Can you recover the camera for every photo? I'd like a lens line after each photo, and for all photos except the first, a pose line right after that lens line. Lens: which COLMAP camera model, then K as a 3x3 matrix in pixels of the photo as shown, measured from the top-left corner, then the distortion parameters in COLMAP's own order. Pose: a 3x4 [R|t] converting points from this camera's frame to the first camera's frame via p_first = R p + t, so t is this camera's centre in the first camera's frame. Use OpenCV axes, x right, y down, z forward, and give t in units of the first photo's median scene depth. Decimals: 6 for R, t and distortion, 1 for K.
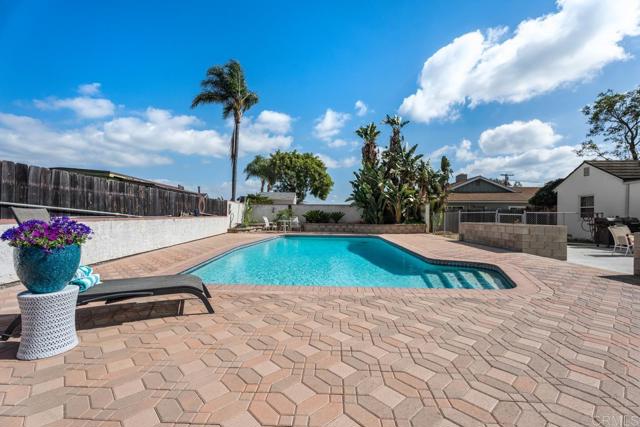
lens RADIAL K [[281.1, 0, 320.0], [0, 281.1, 213.5], [0, 0, 1]] dist [0.000337, 0.000134]
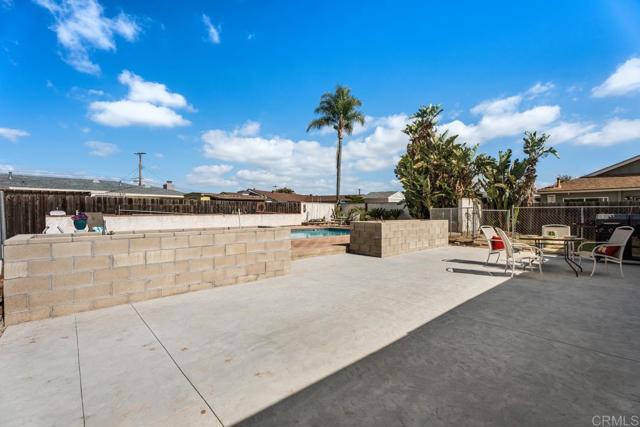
lens RADIAL K [[291.3, 0, 318.3], [0, 291.3, 210.5], [0, 0, 1]] dist [-0.000401, -0.000166]
pose [[0.712090, -0.004667, -0.702072, 0.734498], [0.006992, 0.999975, 0.000445, -0.005807], [0.702053, -0.005226, 0.712106, 0.035993]]
